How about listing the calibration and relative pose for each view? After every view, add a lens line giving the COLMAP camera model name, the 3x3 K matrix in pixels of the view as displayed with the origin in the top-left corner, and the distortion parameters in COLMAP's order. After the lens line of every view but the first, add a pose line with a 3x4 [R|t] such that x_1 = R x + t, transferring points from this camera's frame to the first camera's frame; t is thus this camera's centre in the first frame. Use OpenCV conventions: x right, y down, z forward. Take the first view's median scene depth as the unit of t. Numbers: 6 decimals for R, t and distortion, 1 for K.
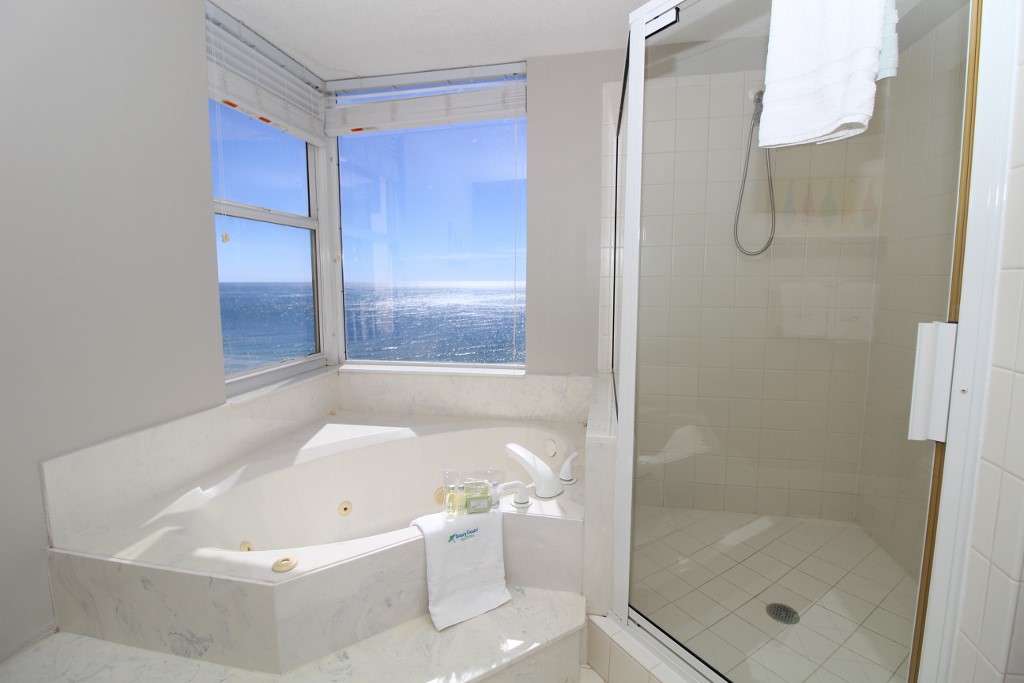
lens RADIAL K [[473.6, 0, 515.8], [0, 473.6, 329.1], [0, 0, 1]] dist [-0.002092, -0.011396]
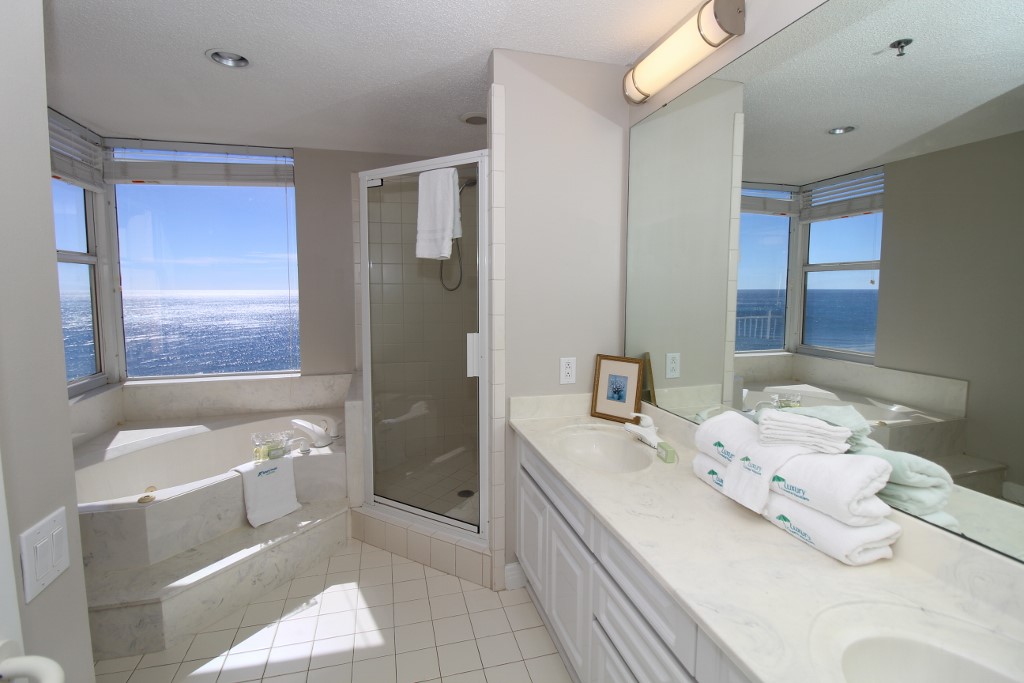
lens RADIAL K [[473.6, 0, 515.8], [0, 473.6, 329.1], [0, 0, 1]] dist [-0.002092, -0.011396]
pose [[0.890611, -0.034951, 0.453421, -0.048313], [0.044003, 0.998987, -0.009427, 0.000823], [-0.452632, 0.028348, 0.891247, -0.569381]]
